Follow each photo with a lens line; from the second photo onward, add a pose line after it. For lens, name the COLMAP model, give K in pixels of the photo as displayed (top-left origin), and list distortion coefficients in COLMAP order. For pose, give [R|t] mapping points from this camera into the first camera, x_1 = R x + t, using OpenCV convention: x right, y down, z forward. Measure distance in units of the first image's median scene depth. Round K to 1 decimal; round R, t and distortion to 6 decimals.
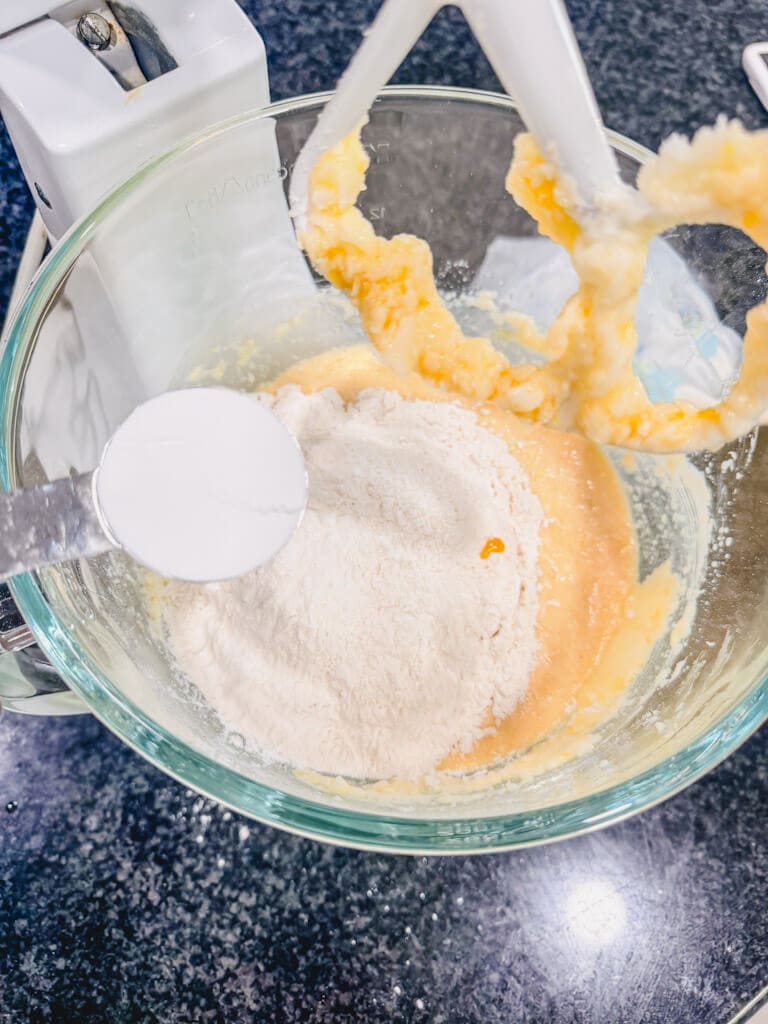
lens RADIAL K [[746.4, 0, 387.7], [0, 746.4, 505.4], [0, 0, 1]] dist [-0.017873, 0.017402]
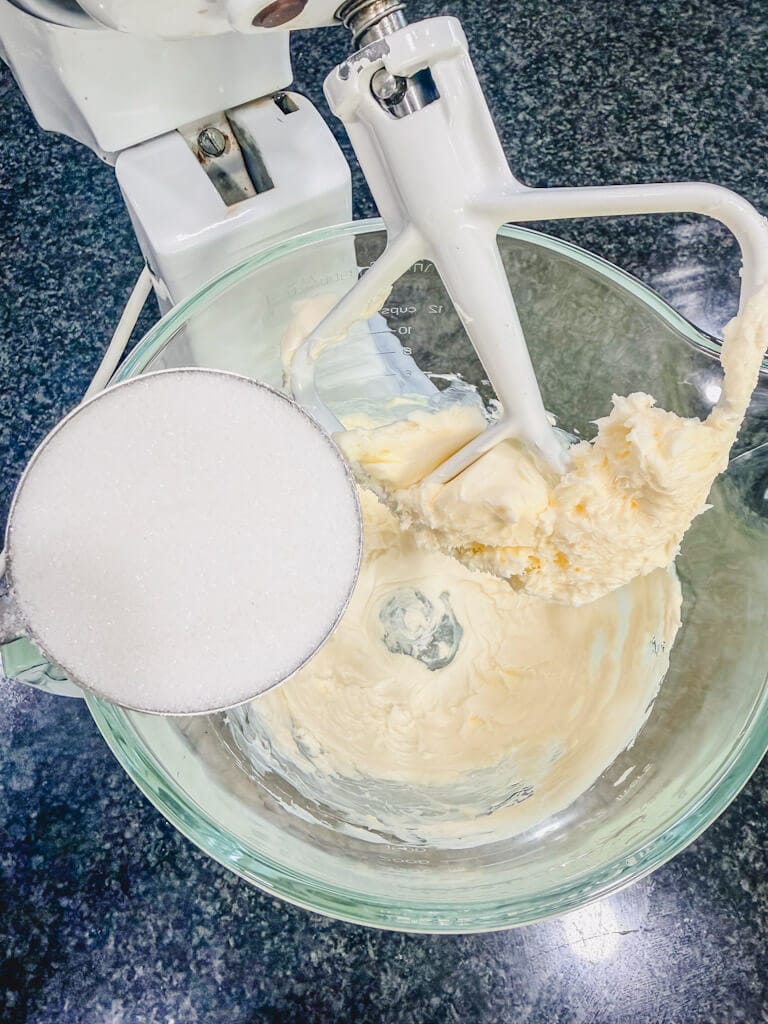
lens RADIAL K [[746.4, 0, 386.0], [0, 746.4, 451.3], [0, 0, 1]] dist [-0.017873, 0.017402]
pose [[0.981665, 0.157803, -0.106921, 0.061017], [-0.159892, 0.987071, -0.011199, -0.134985], [0.103772, 0.028090, 0.994204, -0.112941]]
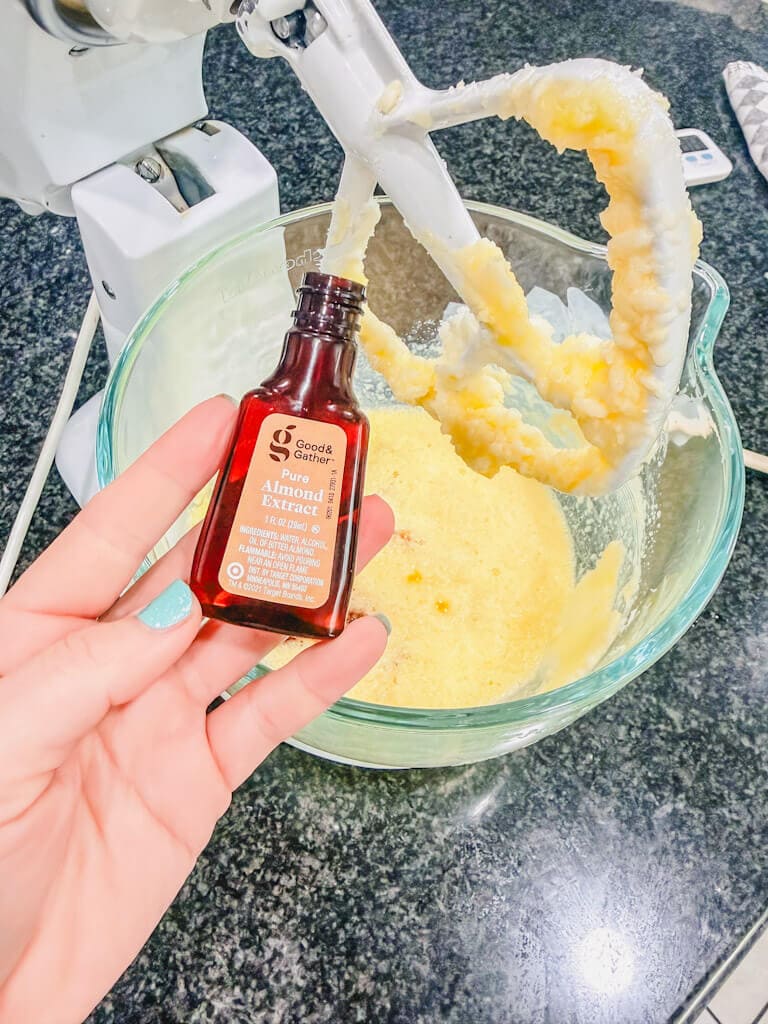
lens RADIAL K [[746.4, 0, 381.7], [0, 746.4, 443.2], [0, 0, 1]] dist [-0.017873, 0.017402]
pose [[0.996203, -0.072520, 0.048181, -0.054929], [0.079276, 0.984321, -0.157568, 0.071007], [-0.035999, 0.160789, 0.986332, -0.208919]]
